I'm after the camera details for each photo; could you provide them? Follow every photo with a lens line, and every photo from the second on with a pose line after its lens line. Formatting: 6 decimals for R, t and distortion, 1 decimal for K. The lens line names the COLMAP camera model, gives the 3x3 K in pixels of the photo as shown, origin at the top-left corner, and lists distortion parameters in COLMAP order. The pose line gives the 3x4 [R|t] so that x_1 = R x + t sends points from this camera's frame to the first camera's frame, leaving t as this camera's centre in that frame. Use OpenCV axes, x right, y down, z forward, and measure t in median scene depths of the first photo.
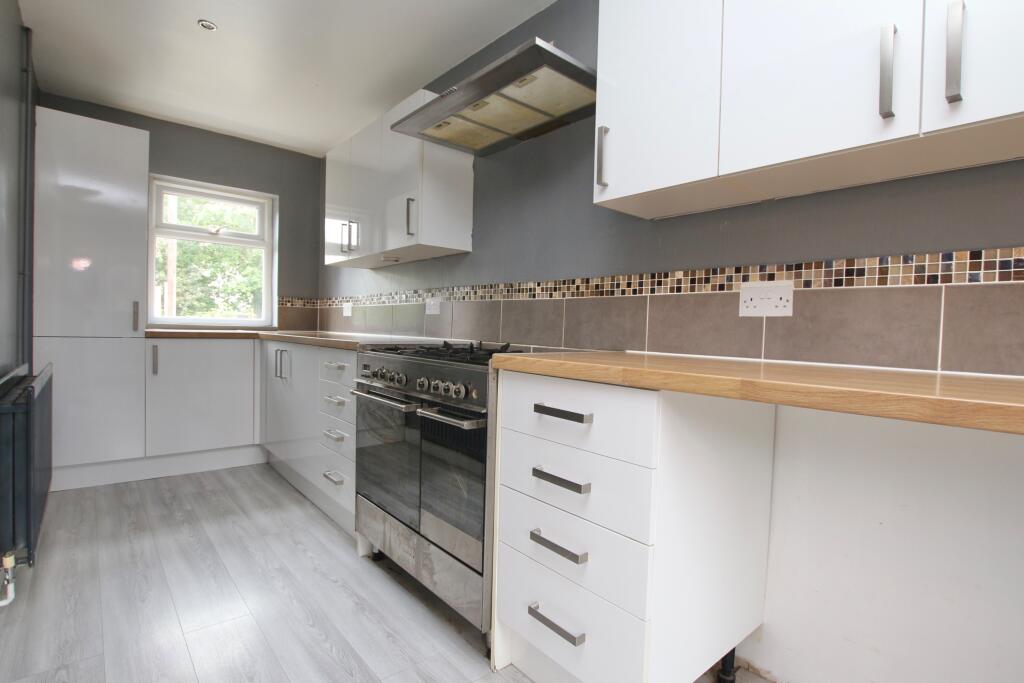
lens RADIAL K [[486.6, 0, 512.8], [0, 486.6, 346.8], [0, 0, 1]] dist [-0.002563, -0.000490]
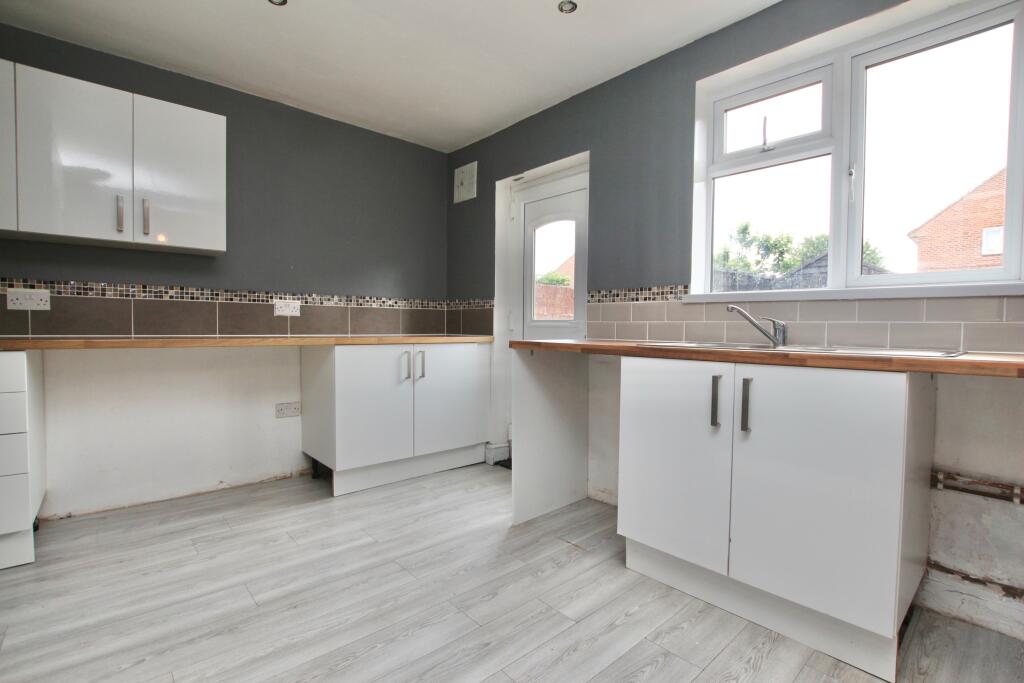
lens RADIAL K [[486.6, 0, 513.7], [0, 486.6, 341.5], [0, 0, 1]] dist [-0.002563, -0.000490]
pose [[-0.025730, -0.080707, 0.996406, -1.230092], [0.015781, 0.996579, 0.081128, -0.066996], [-0.999544, 0.017812, -0.024368, -0.630528]]
